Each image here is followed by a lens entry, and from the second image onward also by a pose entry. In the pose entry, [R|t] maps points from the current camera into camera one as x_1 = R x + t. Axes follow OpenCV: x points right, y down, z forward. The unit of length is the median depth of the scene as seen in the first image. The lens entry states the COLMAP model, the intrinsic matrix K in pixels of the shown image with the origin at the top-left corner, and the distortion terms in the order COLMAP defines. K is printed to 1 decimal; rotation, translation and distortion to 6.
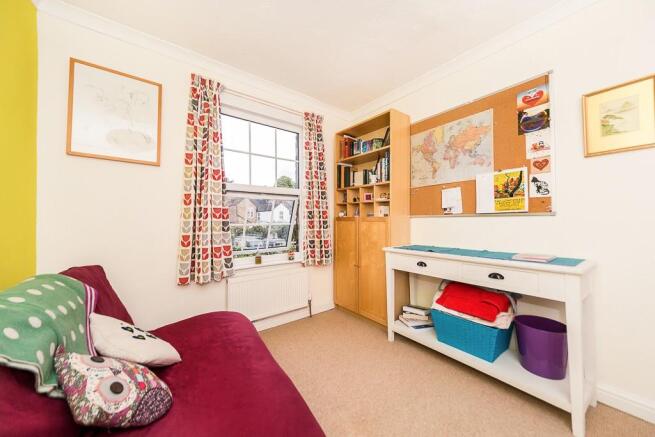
lens RADIAL K [[237.6, 0, 327.0], [0, 237.6, 218.5], [0, 0, 1]] dist [-0.002140, -0.000106]
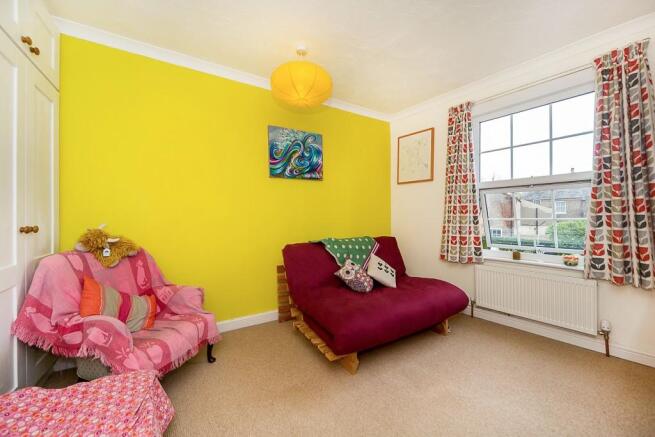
lens RADIAL K [[237.6, 0, 327.2], [0, 237.6, 215.1], [0, 0, 1]] dist [-0.002140, -0.000106]
pose [[0.017844, 0.001184, -0.999840, 0.748219], [0.020364, 0.999791, 0.001548, -0.009912], [0.999633, -0.020388, 0.017816, 0.243753]]
